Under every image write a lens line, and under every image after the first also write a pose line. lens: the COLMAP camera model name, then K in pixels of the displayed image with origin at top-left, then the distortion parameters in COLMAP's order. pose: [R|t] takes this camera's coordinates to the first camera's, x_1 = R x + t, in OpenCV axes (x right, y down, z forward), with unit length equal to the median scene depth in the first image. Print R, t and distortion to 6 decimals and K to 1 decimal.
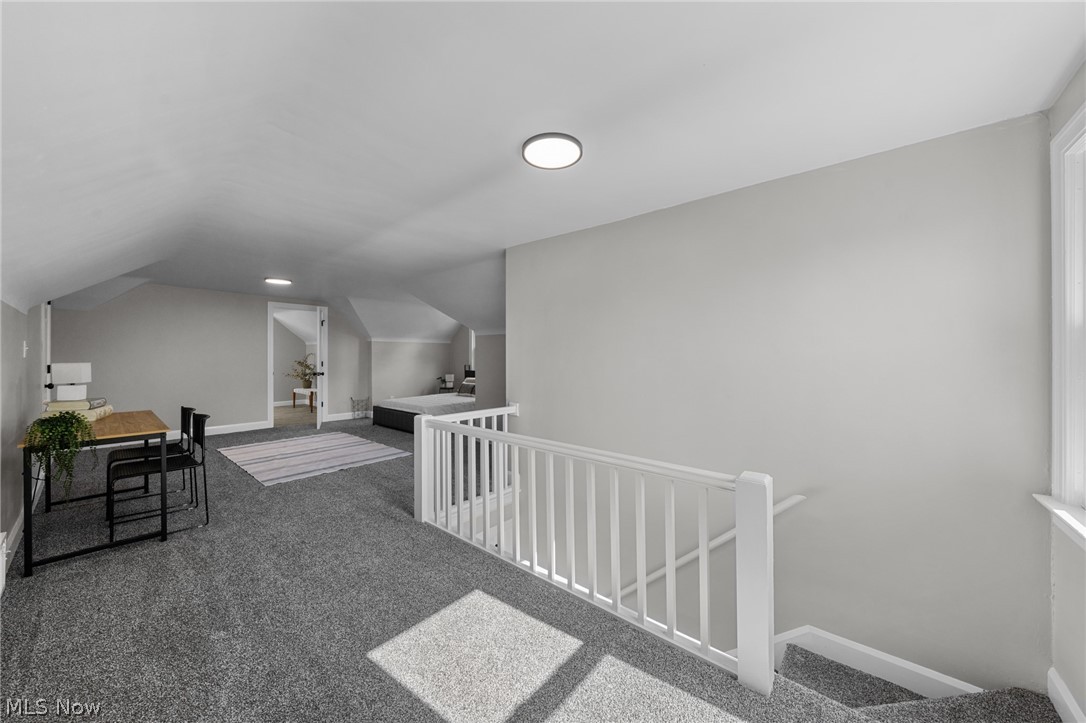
lens RADIAL K [[376.4, 0, 540.6], [0, 376.4, 358.7], [0, 0, 1]] dist [-0.000453, -0.000092]
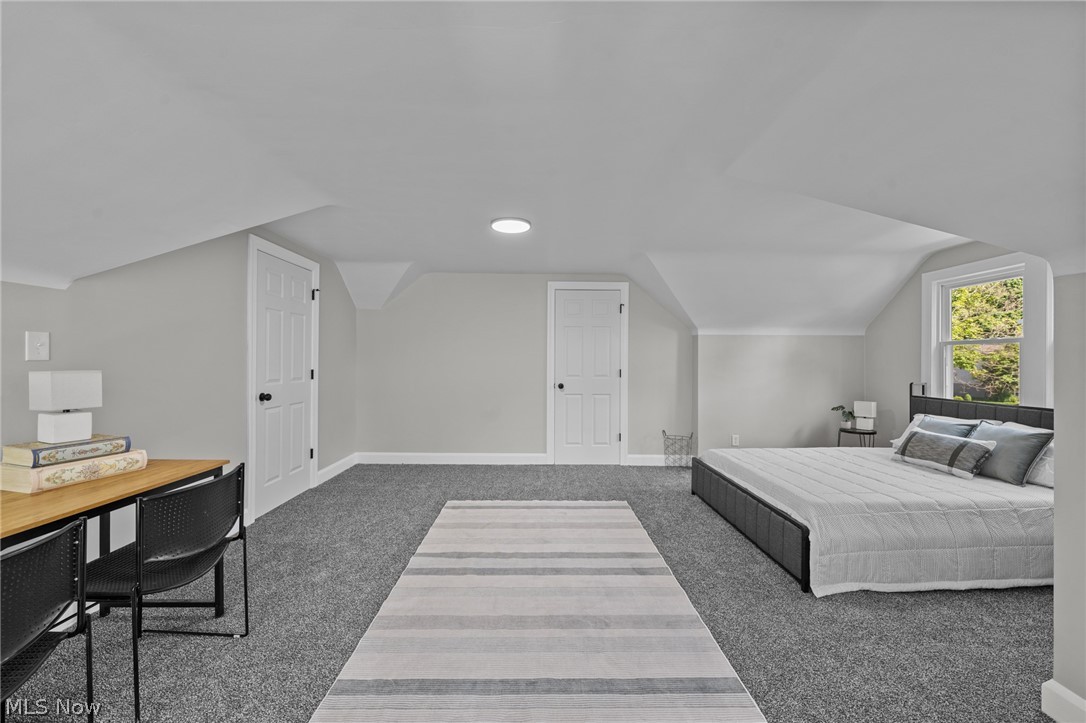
lens RADIAL K [[400.0, 0, 543.0], [0, 400.0, 361.5], [0, 0, 1]] dist [-0.000264, -0.000059]
pose [[0.645916, 0.003422, -0.763401, -0.139314], [-0.008970, 0.999955, -0.003107, -0.002635], [0.763356, 0.008855, 0.645918, 0.434177]]
